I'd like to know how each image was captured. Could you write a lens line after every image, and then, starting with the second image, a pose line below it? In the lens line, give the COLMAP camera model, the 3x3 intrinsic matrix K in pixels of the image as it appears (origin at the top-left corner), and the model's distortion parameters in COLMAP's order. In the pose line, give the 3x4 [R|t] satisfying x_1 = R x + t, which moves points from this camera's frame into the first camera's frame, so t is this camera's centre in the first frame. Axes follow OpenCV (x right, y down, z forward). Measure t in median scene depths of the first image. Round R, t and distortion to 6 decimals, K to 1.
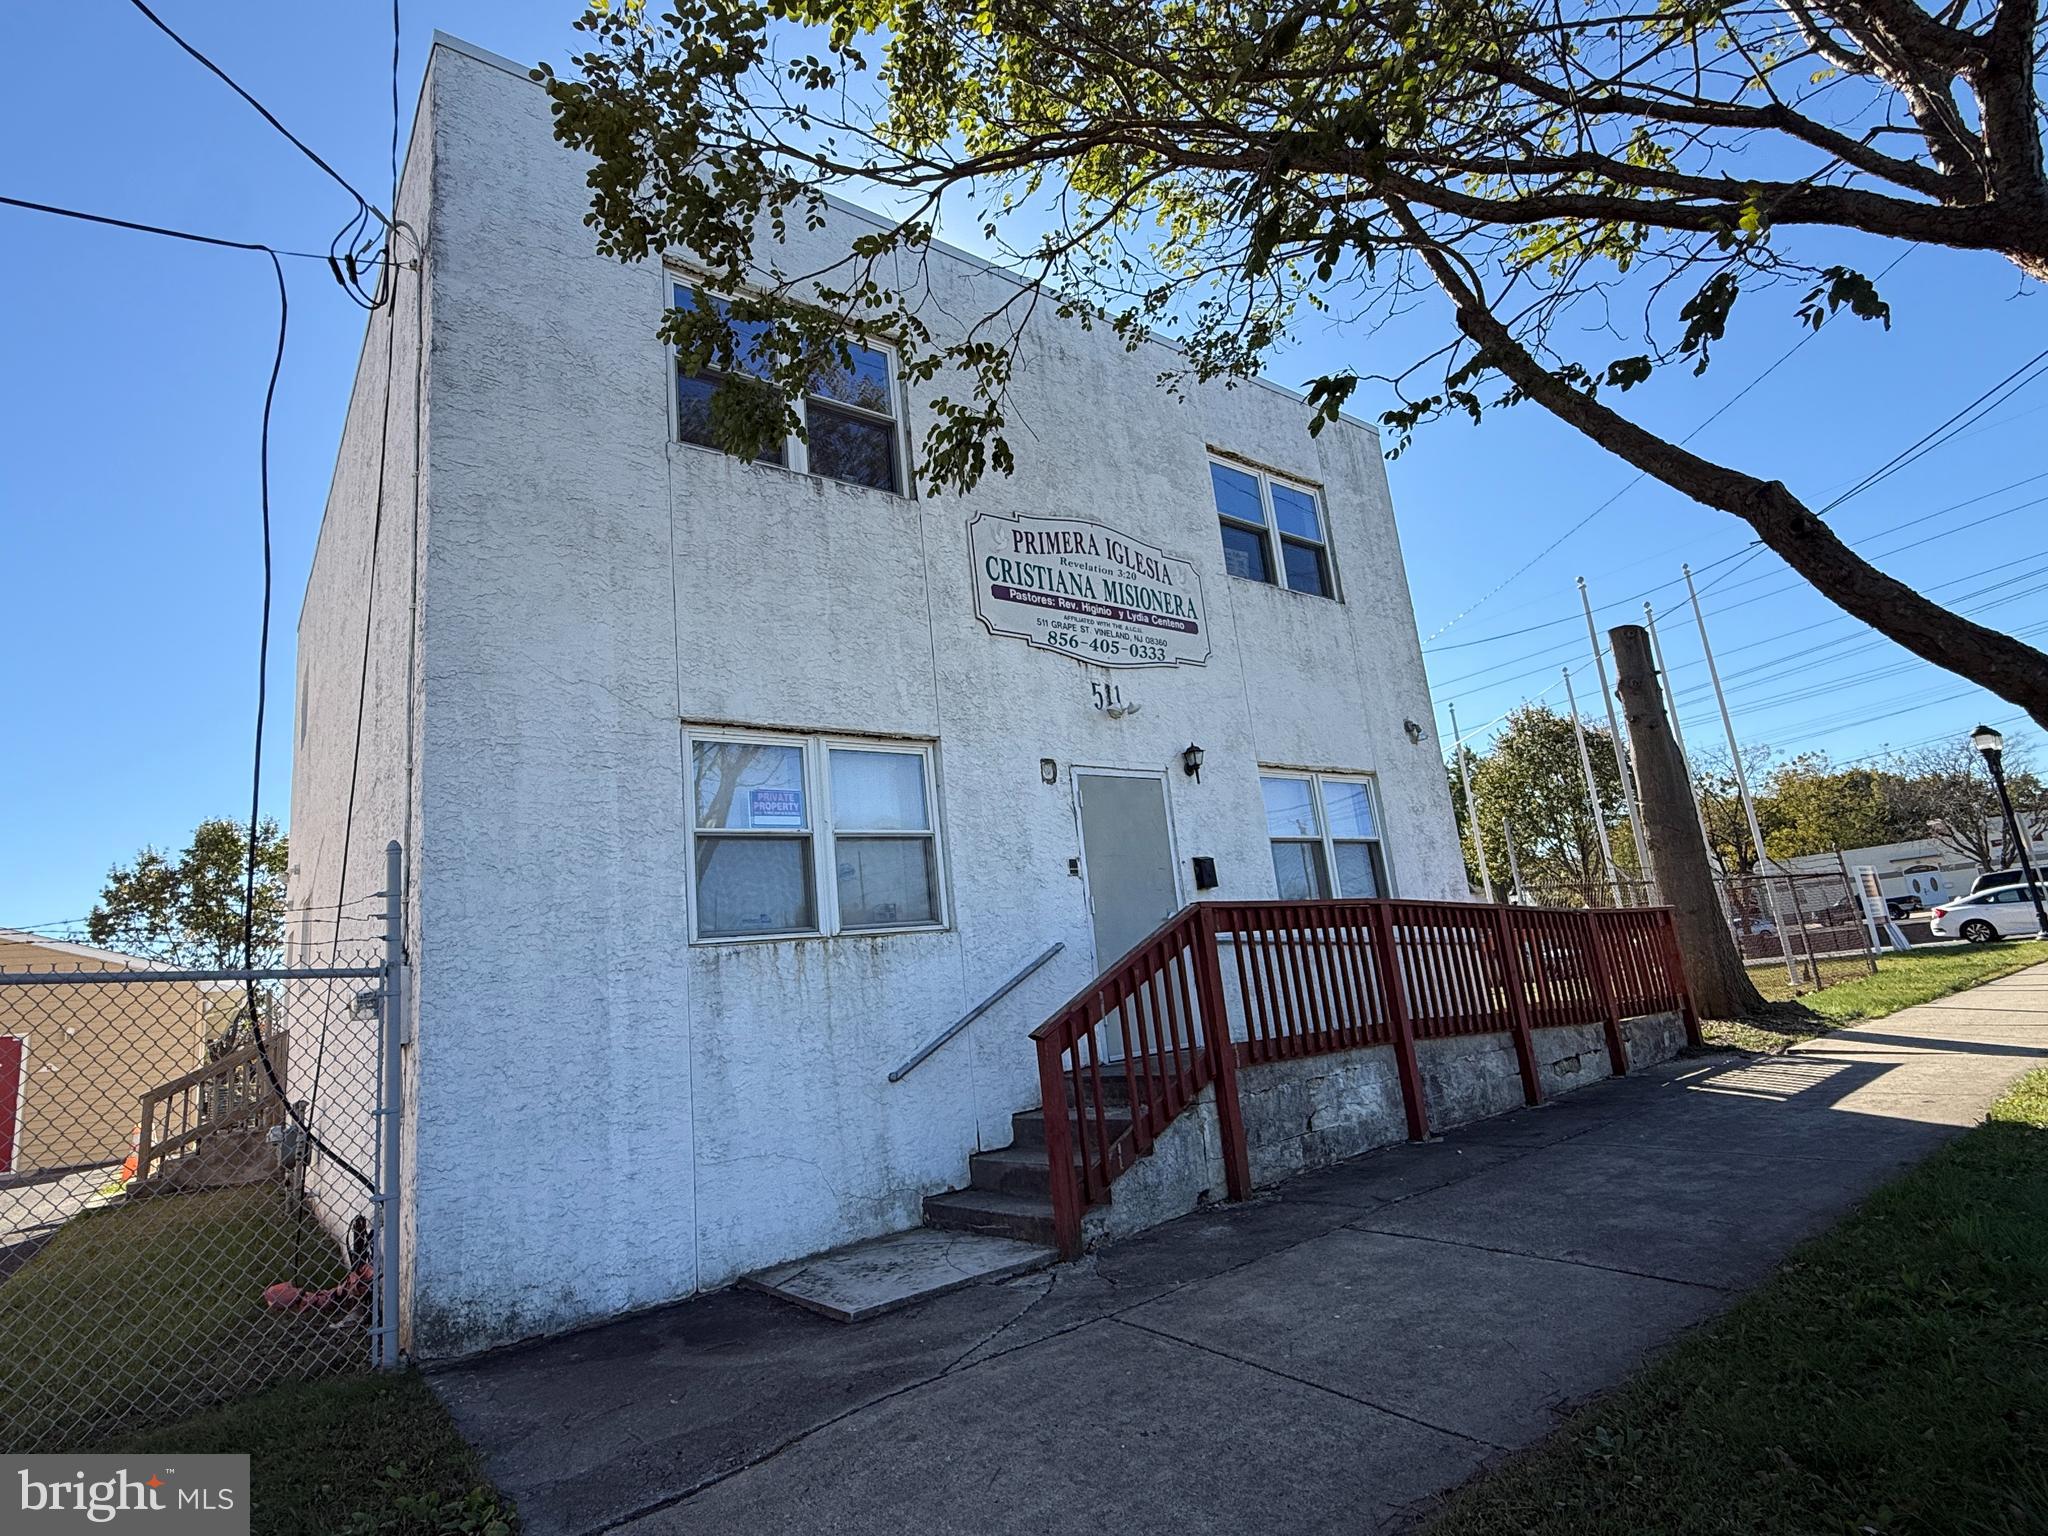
lens RADIAL K [[1042.7, 0, 1015.2], [0, 1042.7, 770.5], [0, 0, 1]] dist [-0.000088, 0.000772]
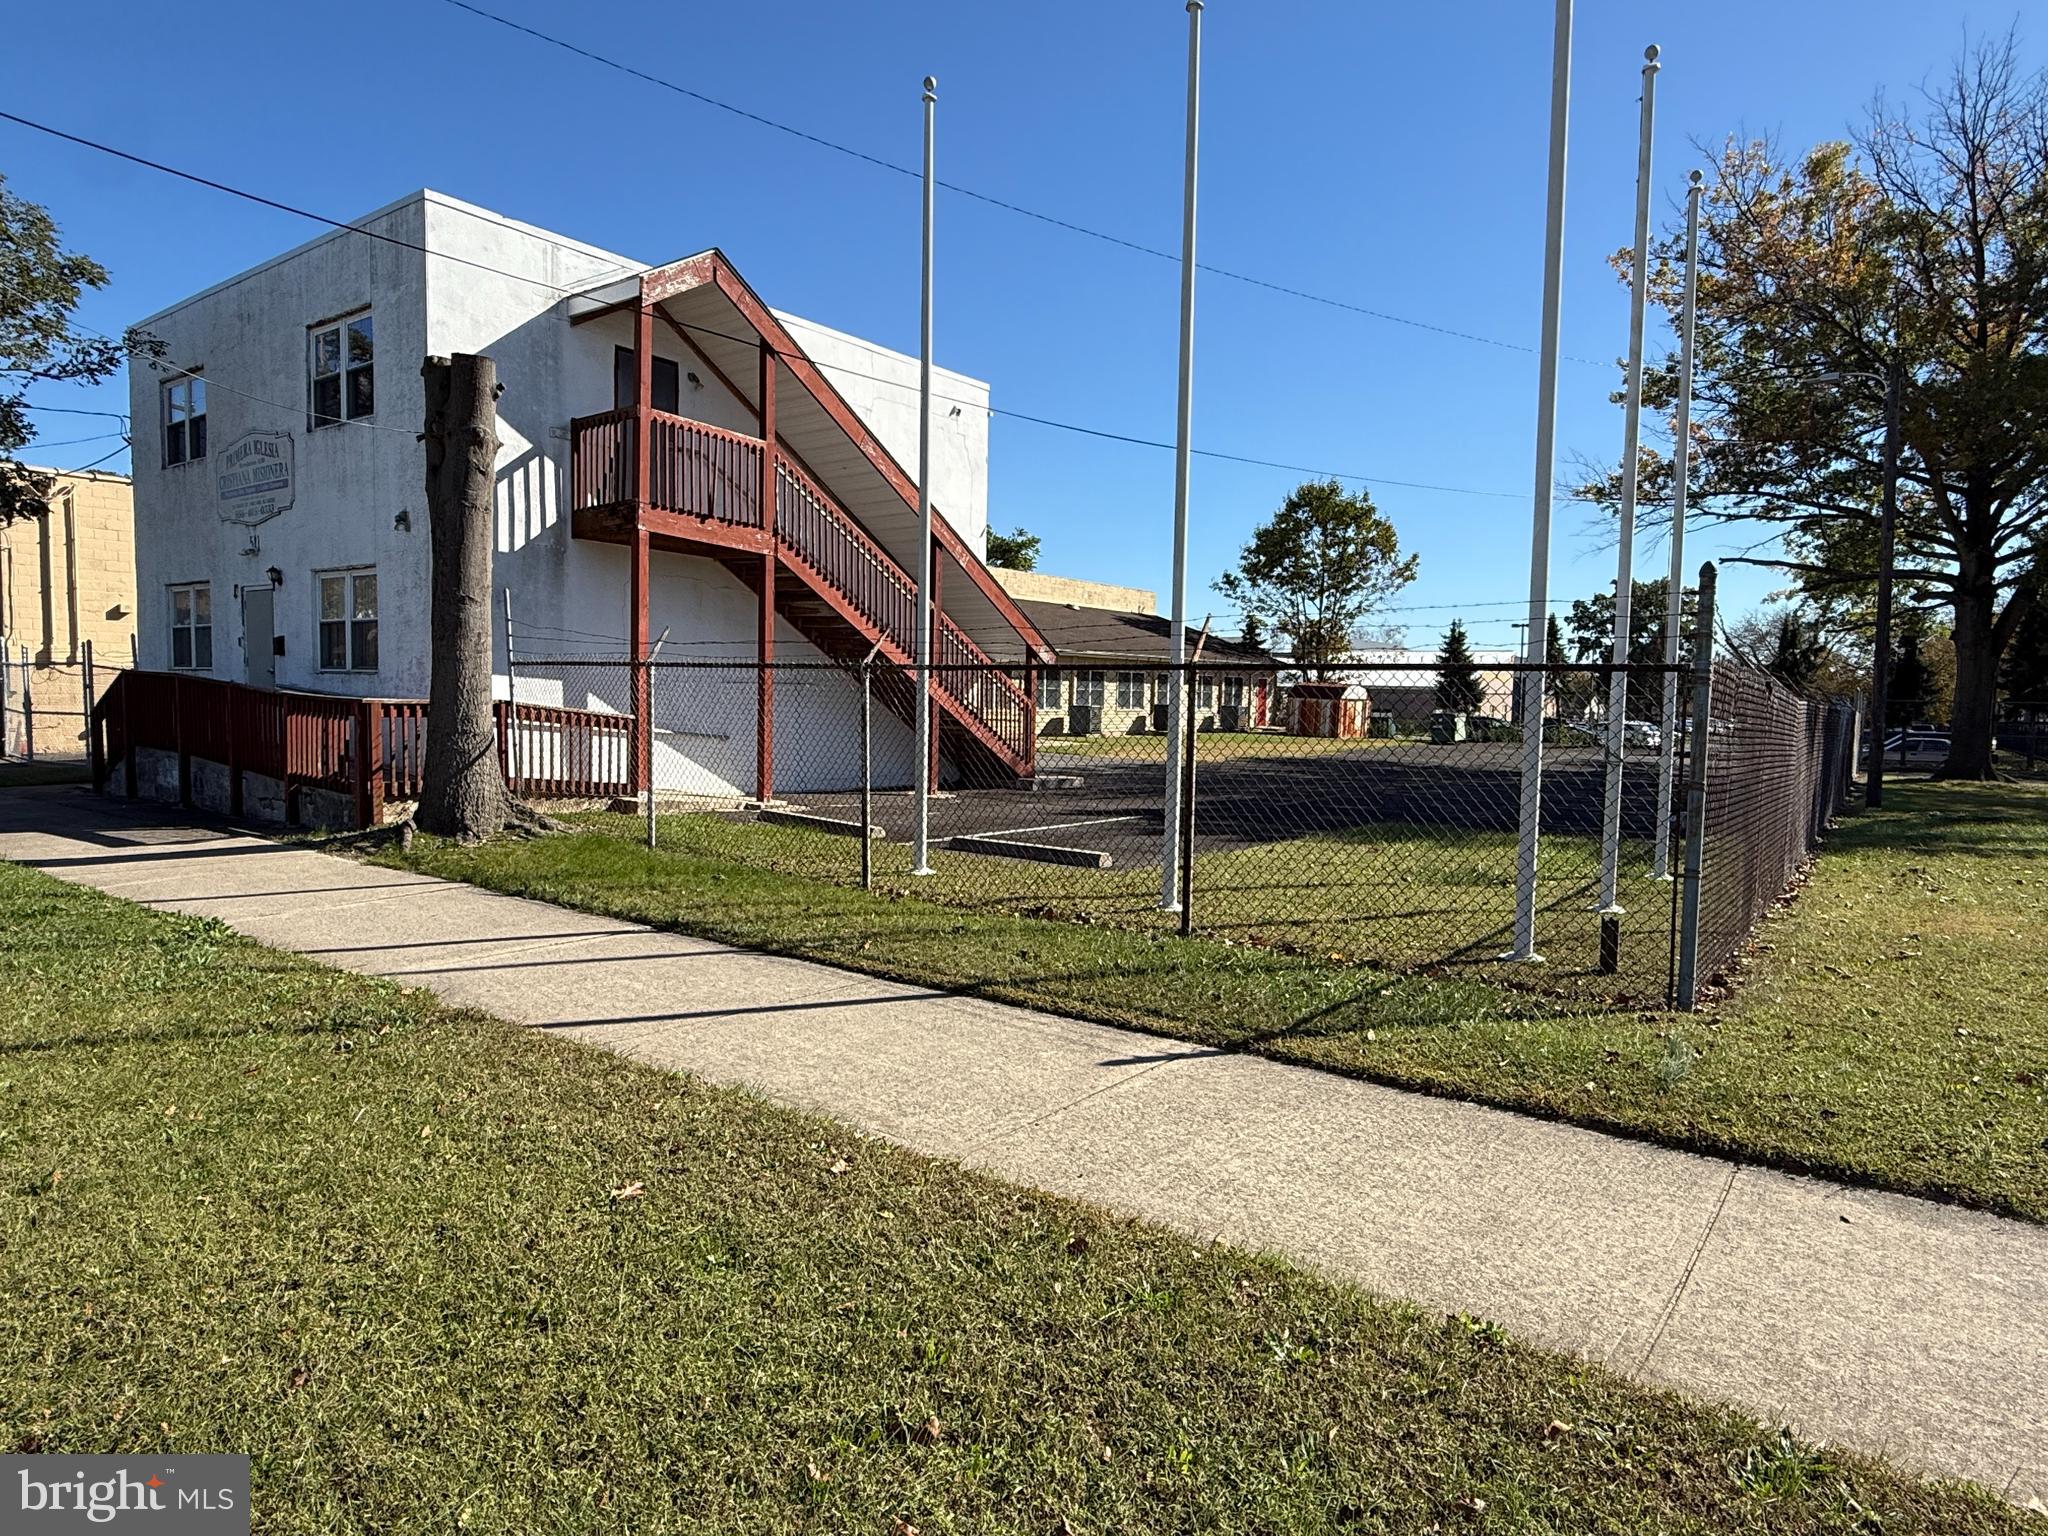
lens RADIAL K [[1175.5, 0, 1025.6], [0, 1175.5, 767.3], [0, 0, 1]] dist [0.002406, 0.001049]
pose [[0.279809, 0.173936, -0.944168, 2.742783], [0.155529, 0.962248, 0.223358, 0.058879], [0.947374, -0.209343, 0.242194, 1.921819]]
